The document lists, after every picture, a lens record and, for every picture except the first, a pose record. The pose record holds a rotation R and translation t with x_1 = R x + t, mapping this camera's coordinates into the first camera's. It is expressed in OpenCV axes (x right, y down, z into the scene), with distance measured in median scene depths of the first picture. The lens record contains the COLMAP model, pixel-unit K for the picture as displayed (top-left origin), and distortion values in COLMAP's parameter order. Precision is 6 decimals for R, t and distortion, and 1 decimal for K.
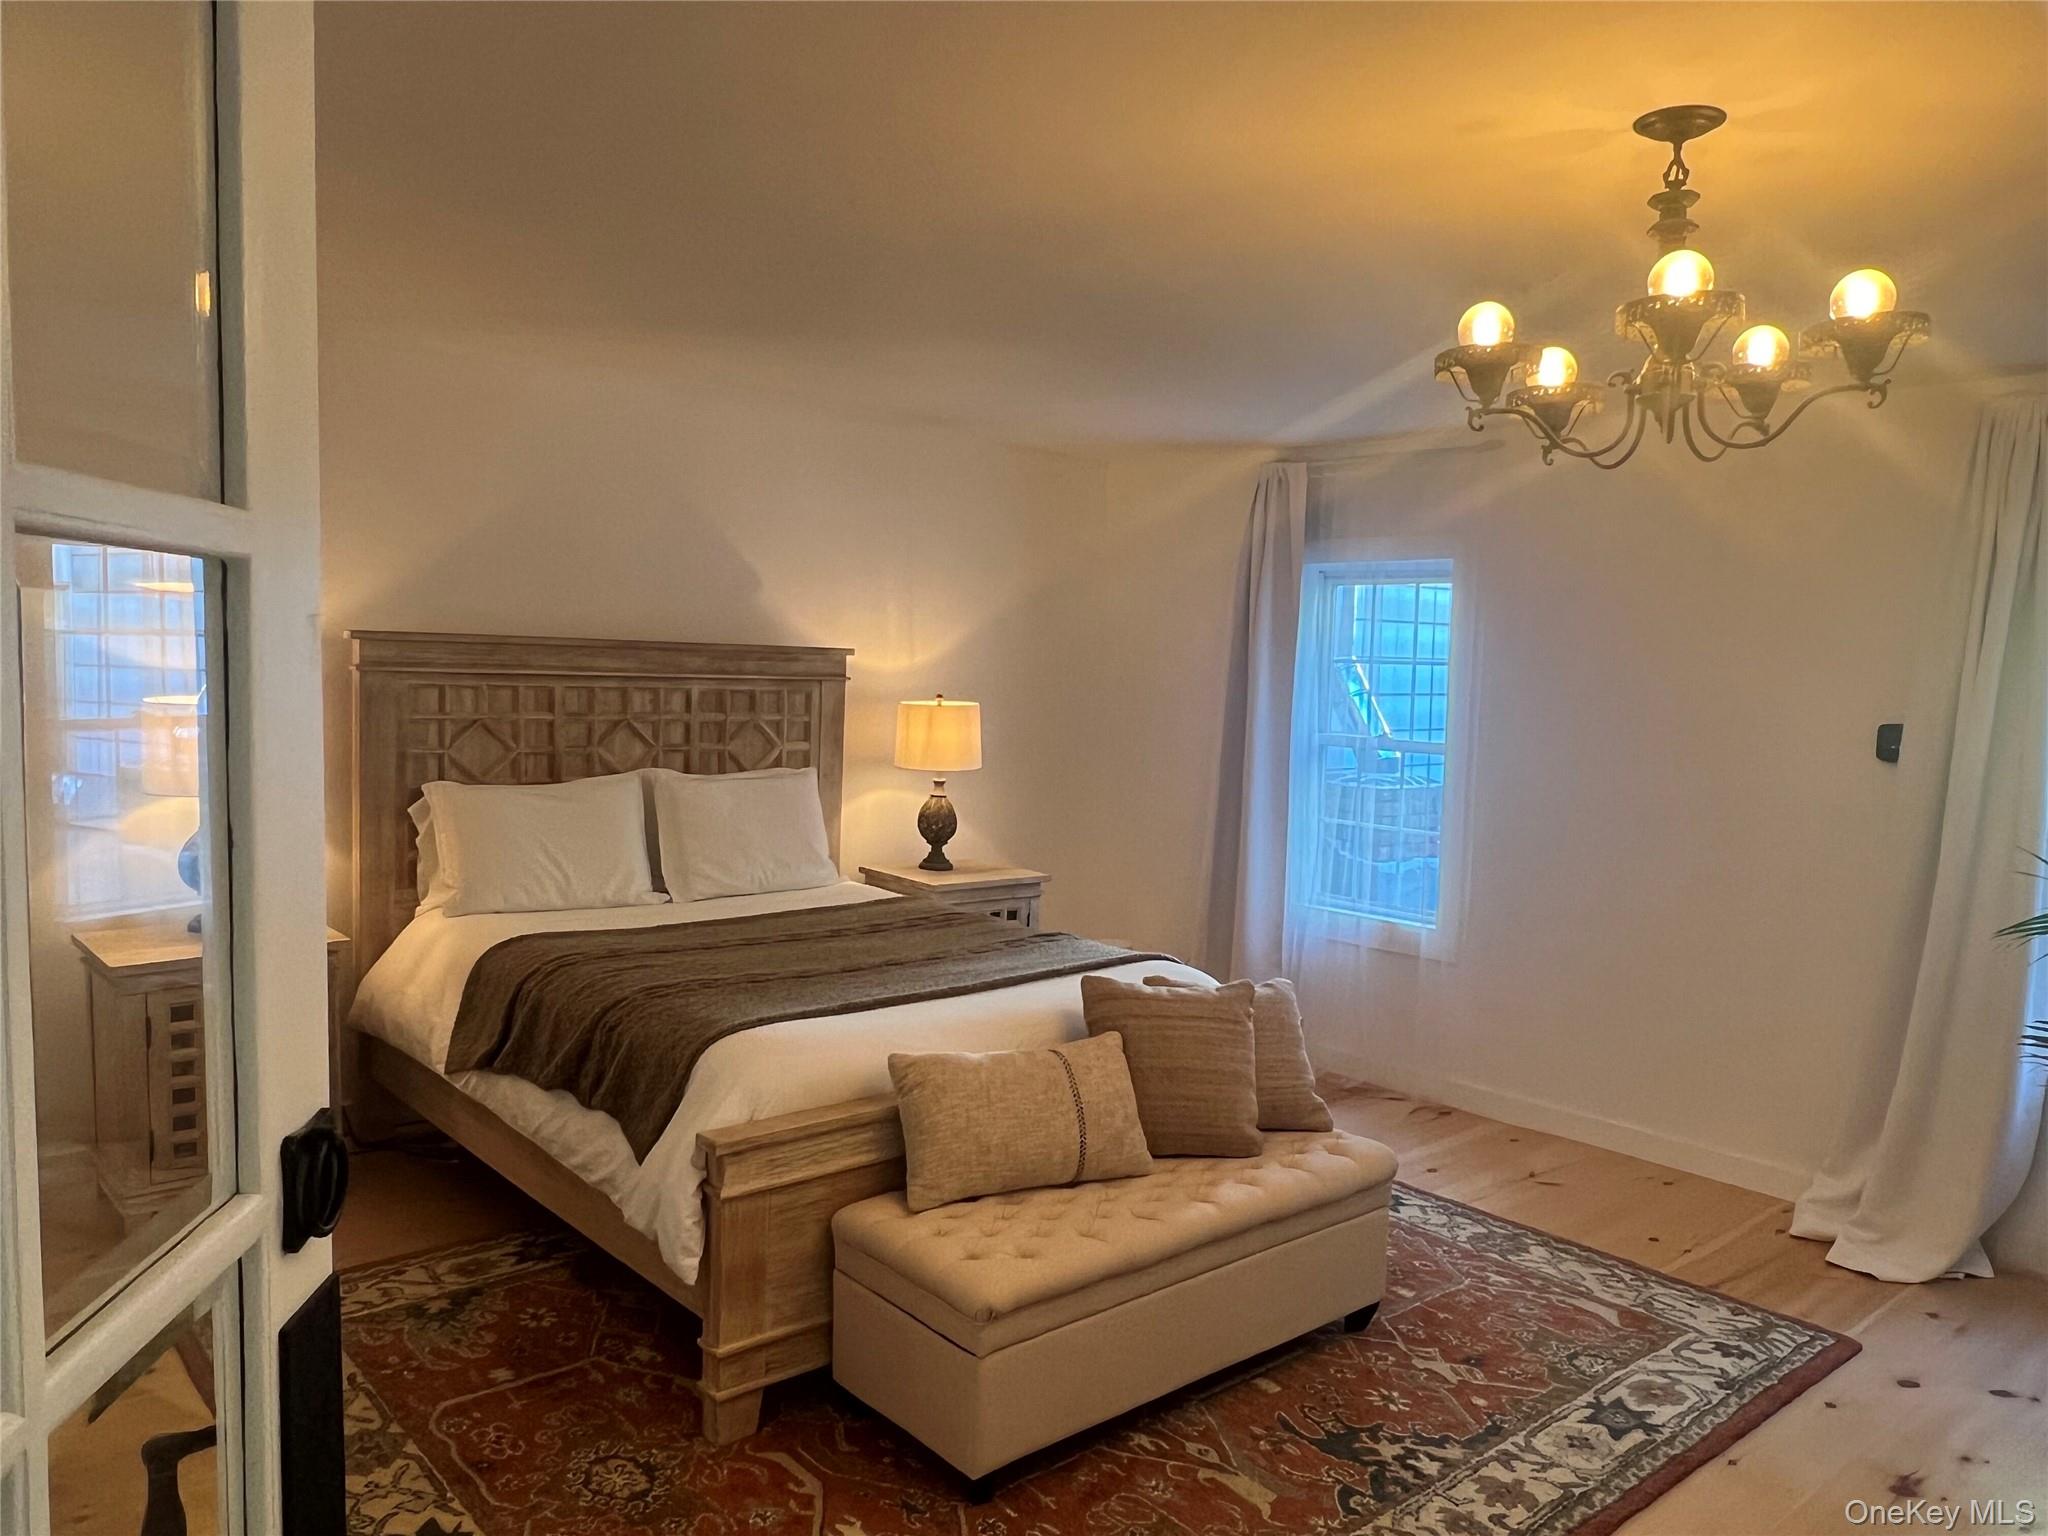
lens RADIAL K [[1458.4, 0, 1027.1], [0, 1458.4, 775.2], [0, 0, 1]] dist [-0.001848, 0.000002]
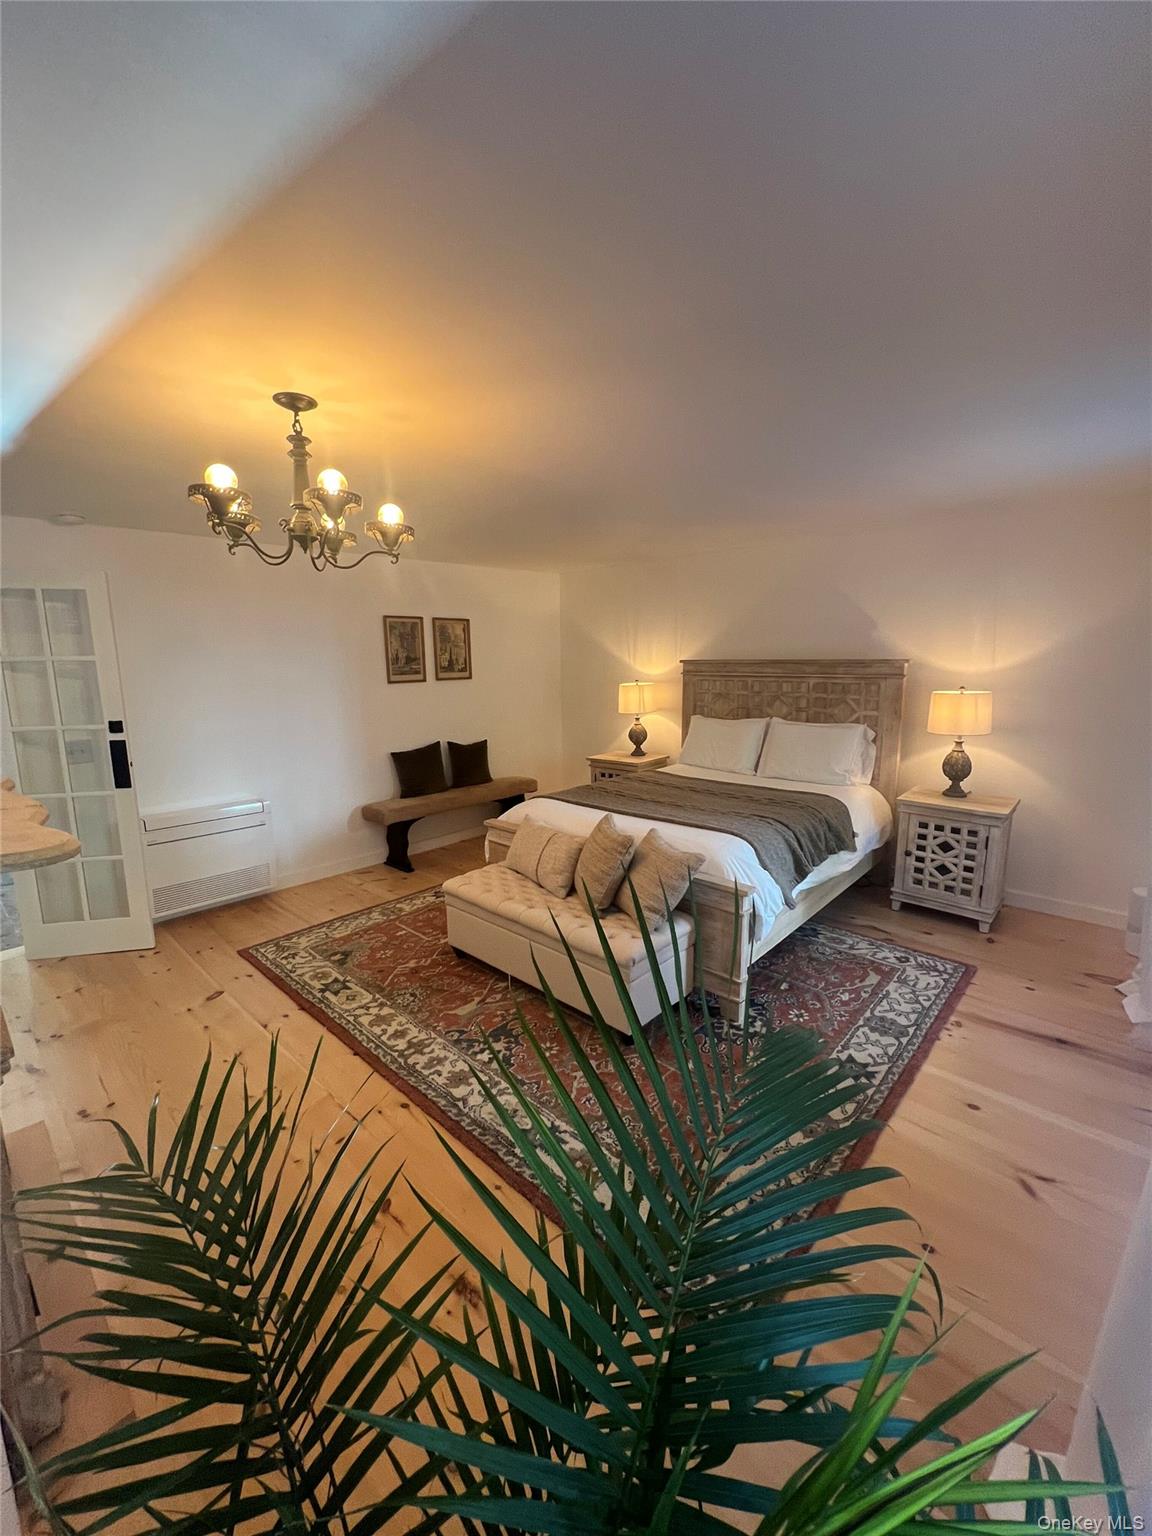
lens RADIAL K [[618.5, 0, 581.0], [0, 618.5, 761.0], [0, 0, 1]] dist [0.002414, 0.000145]
pose [[0.120553, 0.120840, -0.985325, 0.608304], [-0.076116, 0.990767, 0.112195, -0.020755], [0.989784, 0.061474, 0.128638, 0.558967]]
